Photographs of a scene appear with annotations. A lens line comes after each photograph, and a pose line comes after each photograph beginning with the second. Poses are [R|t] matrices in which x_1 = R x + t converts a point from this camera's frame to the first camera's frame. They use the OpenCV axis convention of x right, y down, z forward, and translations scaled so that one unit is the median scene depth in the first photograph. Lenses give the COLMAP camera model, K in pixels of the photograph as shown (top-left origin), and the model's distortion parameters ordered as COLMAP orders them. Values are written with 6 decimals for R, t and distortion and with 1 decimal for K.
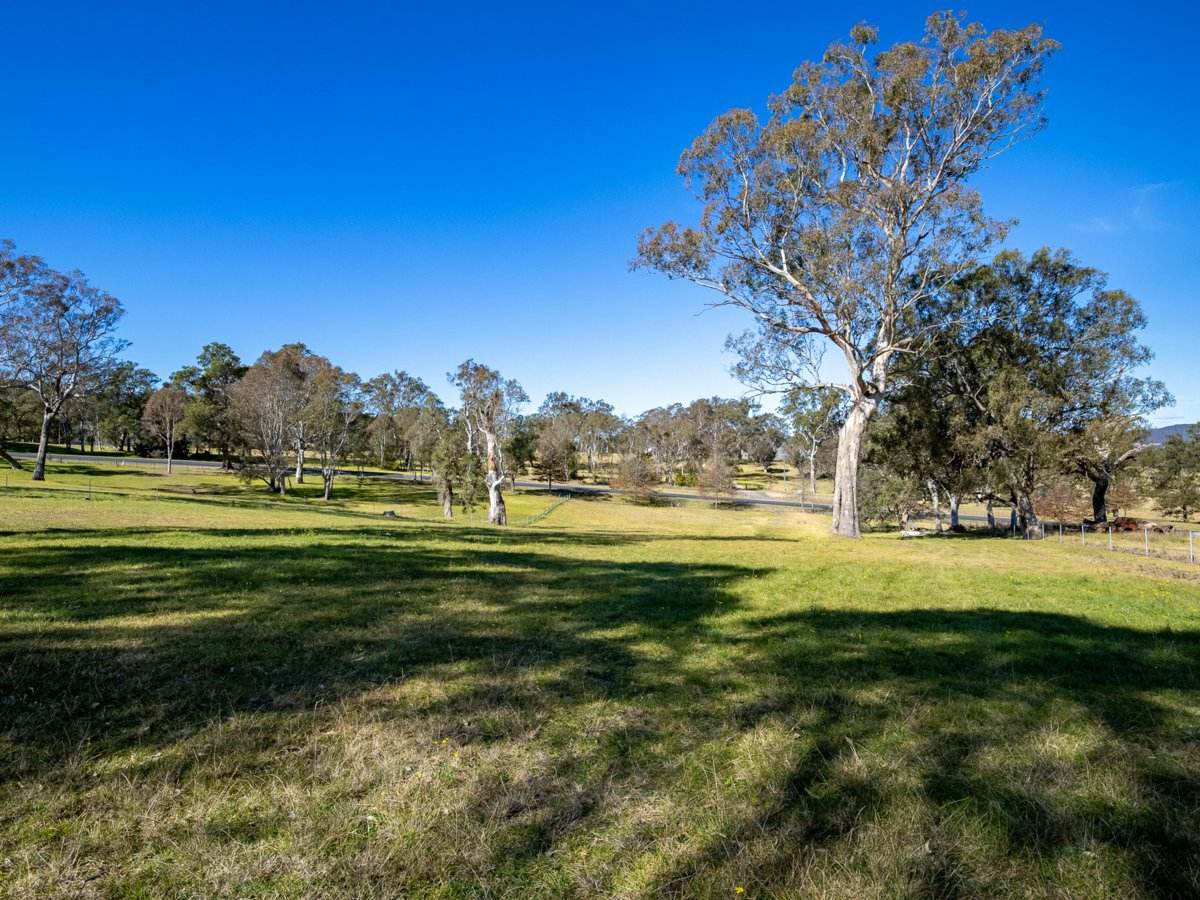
lens RADIAL K [[673.5, 0, 549.3], [0, 673.5, 446.7], [0, 0, 1]] dist [-0.026409, -0.001208]
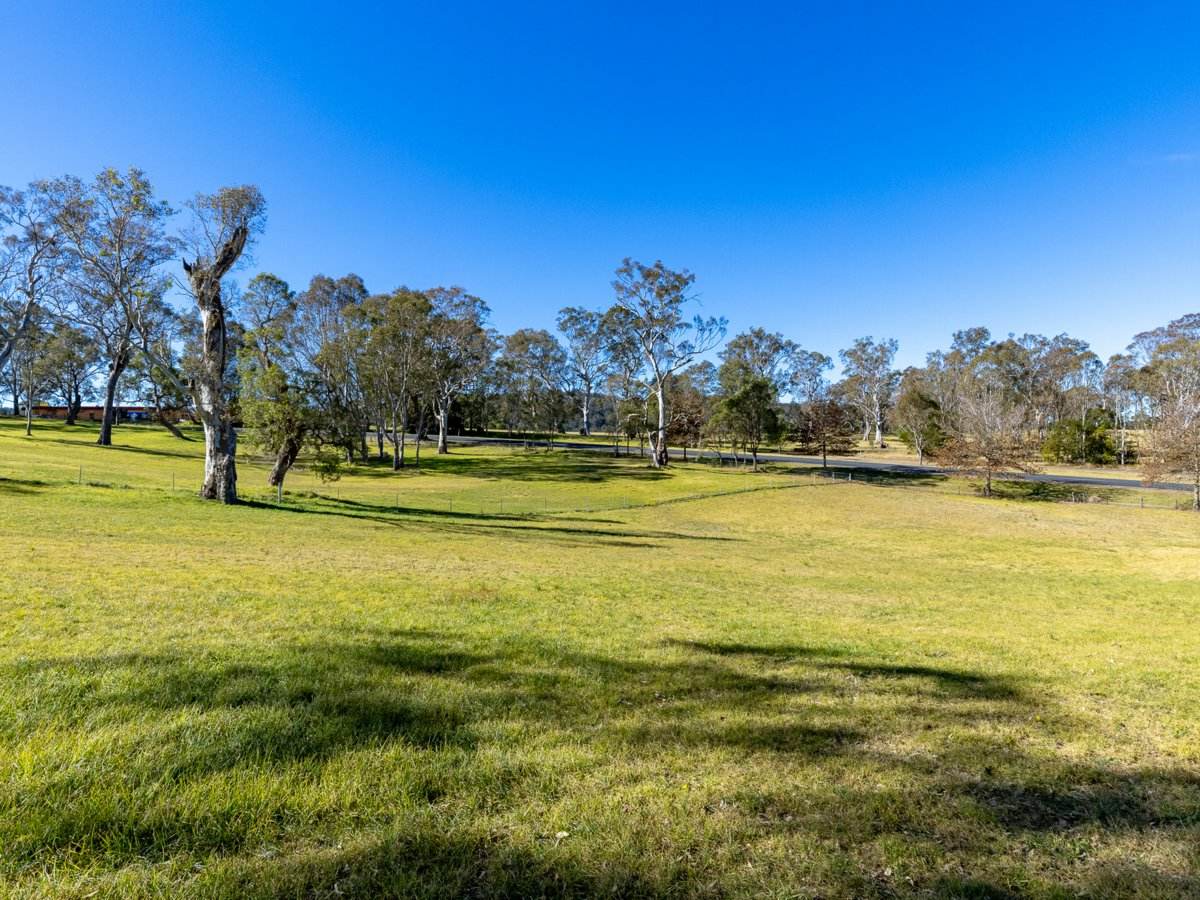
lens RADIAL K [[686.1, 0, 604.6], [0, 686.1, 456.0], [0, 0, 1]] dist [0.001856, -0.000828]
pose [[0.783480, -0.010006, -0.621336, 0.223468], [0.020432, 0.999745, 0.009665, 0.043770], [0.621081, -0.020267, 0.783485, 0.396000]]
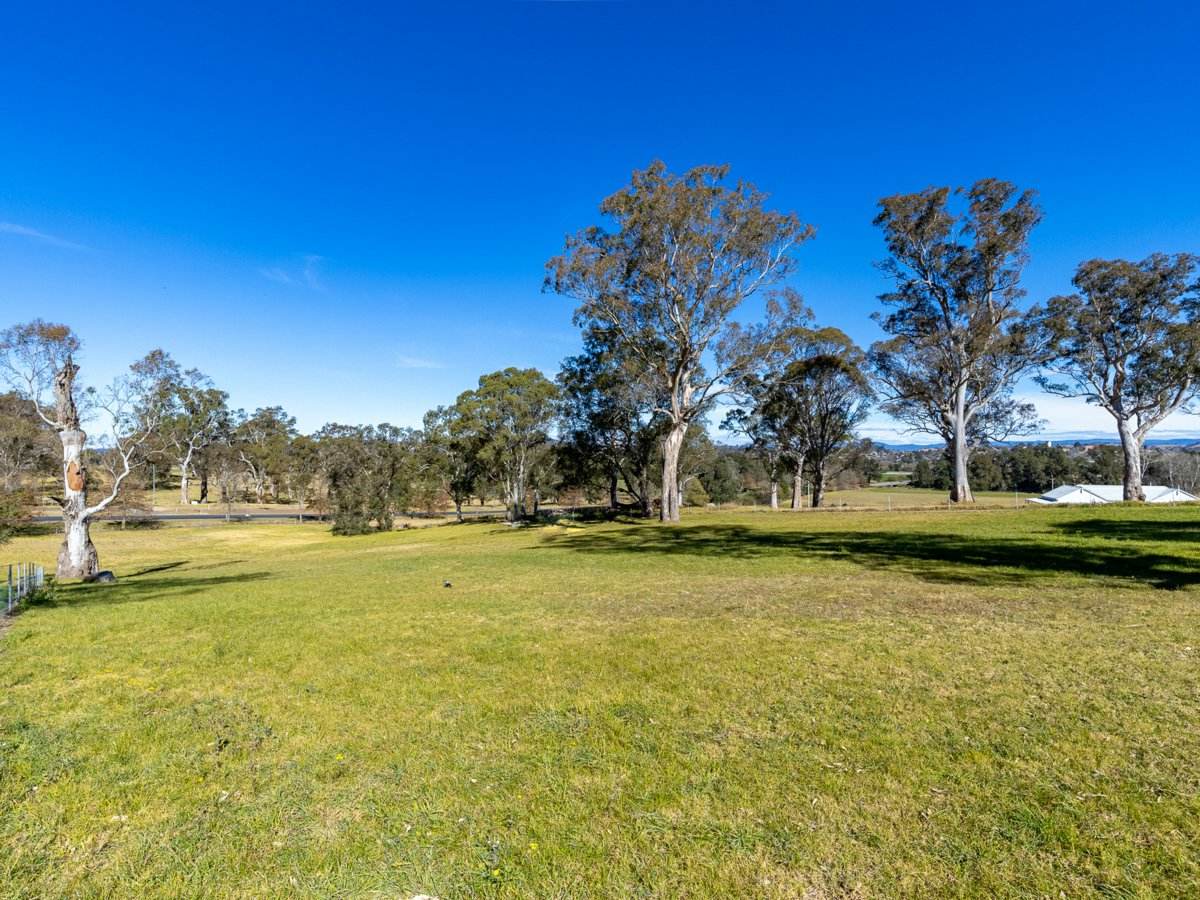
lens RADIAL K [[607.1, 0, 604.8], [0, 607.1, 452.3], [0, 0, 1]] dist [0.010738, -0.002217]
pose [[0.390726, 0.010578, 0.920446, -0.203635], [-0.007099, 0.999939, -0.008478, 0.000827], [-0.920480, -0.003222, 0.390777, 0.172936]]
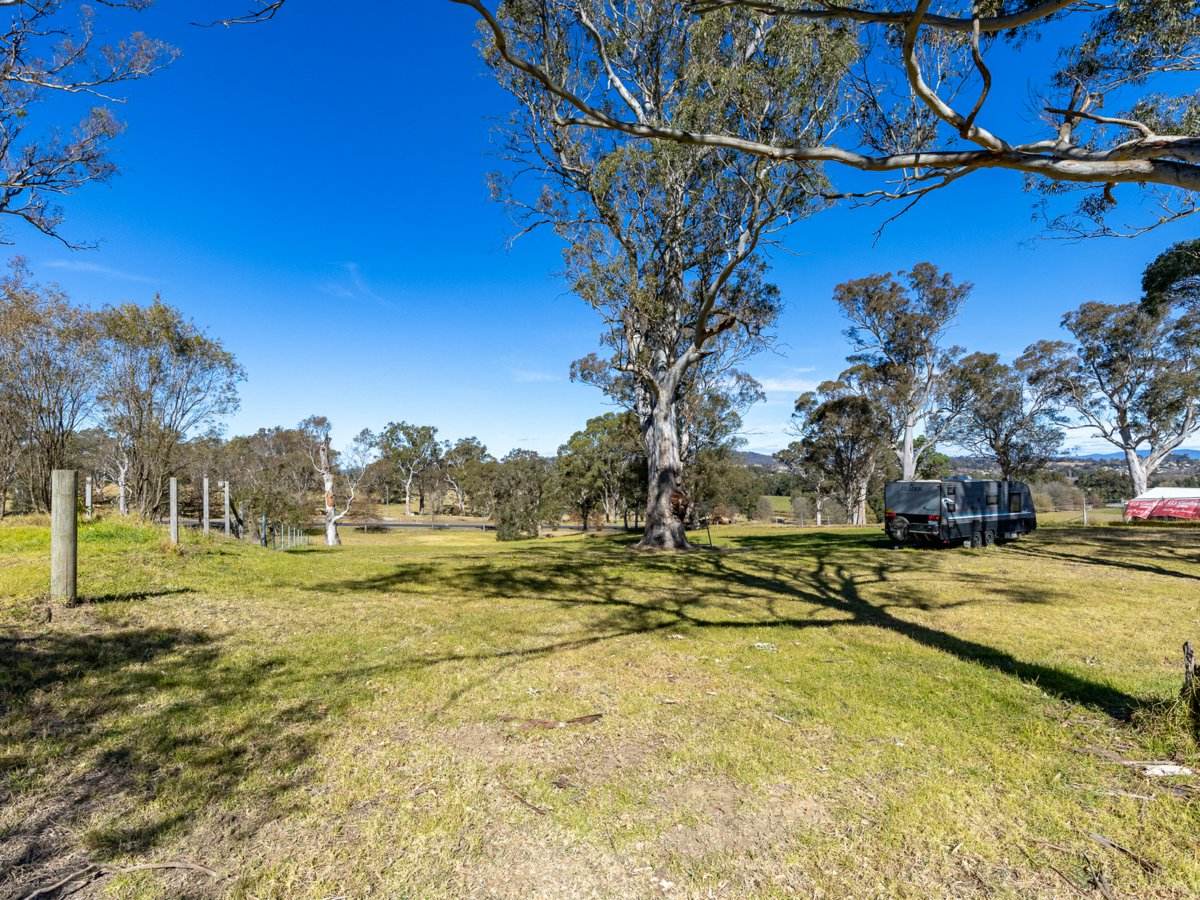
lens RADIAL K [[630.1, 0, 602.9], [0, 630.1, 469.5], [0, 0, 1]] dist [0.012506, -0.000279]
pose [[0.663985, 0.002180, 0.747742, -0.284936], [0.000956, 0.999992, -0.003764, -0.011310], [-0.747745, 0.003214, 0.663978, -0.017654]]
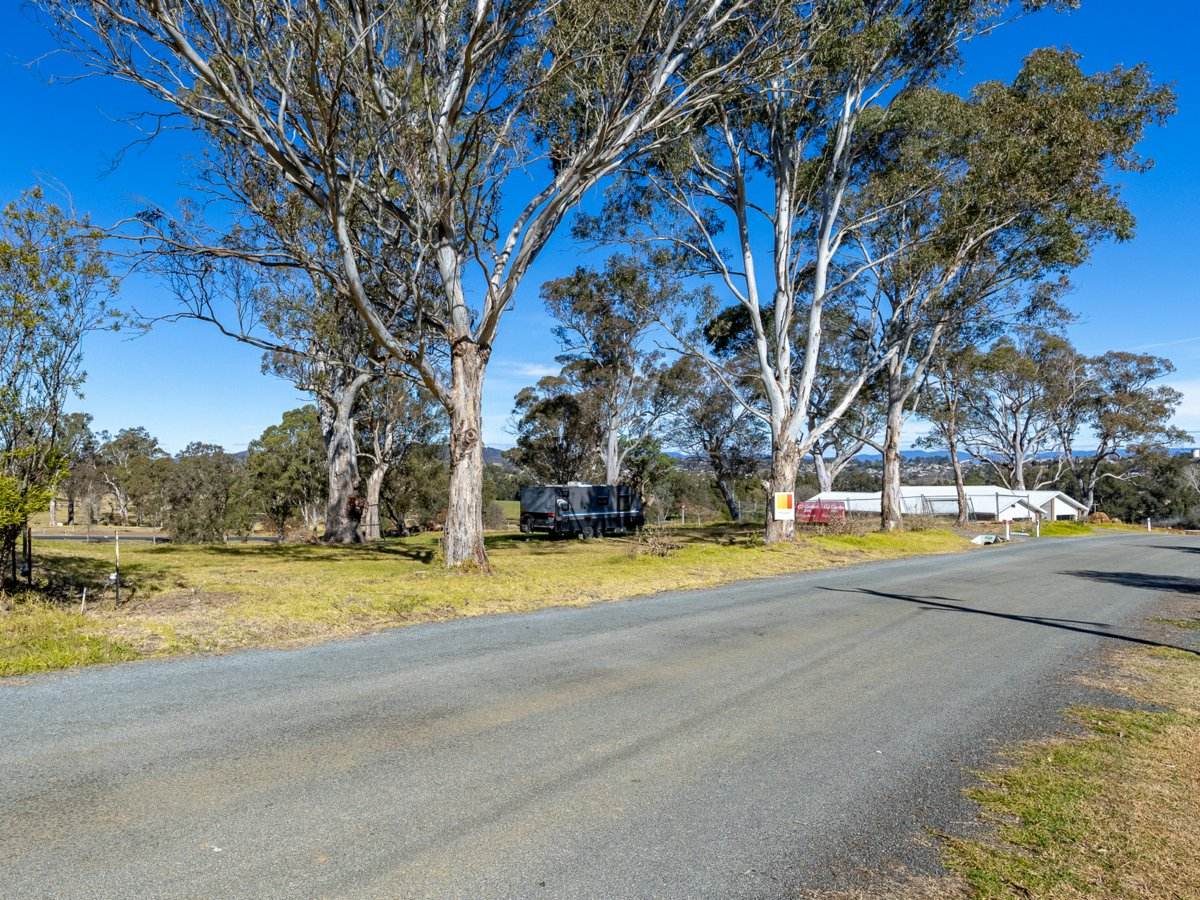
lens RADIAL K [[790.2, 0, 446.2], [0, 790.2, 473.9], [0, 0, 1]] dist [-0.000713, -0.000198]
pose [[0.525871, 0.000357, 0.850564, -0.340108], [-0.005228, 0.999982, 0.002812, -0.013183], [-0.850548, -0.005925, 0.525863, -0.076109]]
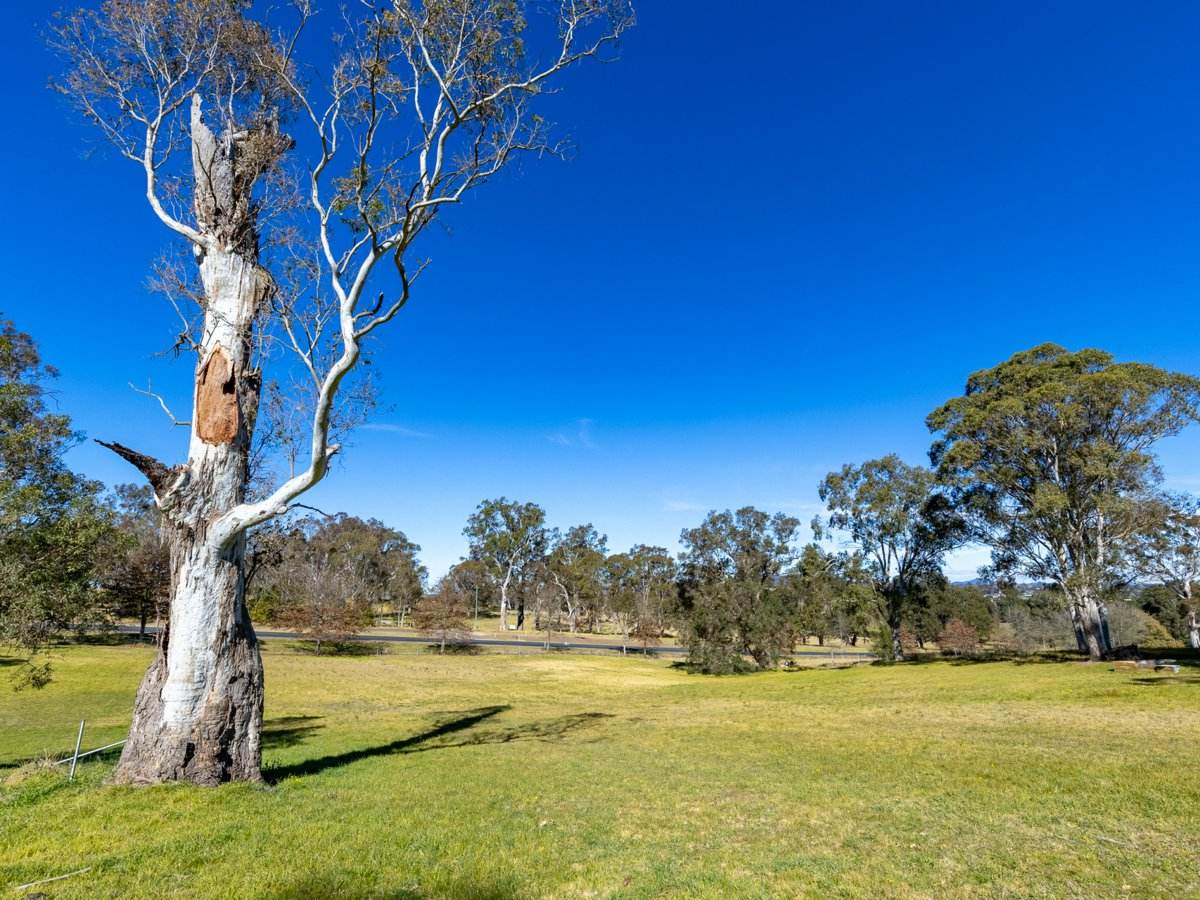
lens RADIAL K [[607.1, 0, 604.8], [0, 607.1, 452.3], [0, 0, 1]] dist [0.010738, -0.002217]
pose [[0.746003, 0.159151, 0.646645, -0.056066], [-0.005410, 0.972439, -0.233093, 0.036693], [-0.665921, 0.170390, 0.726304, 0.408812]]
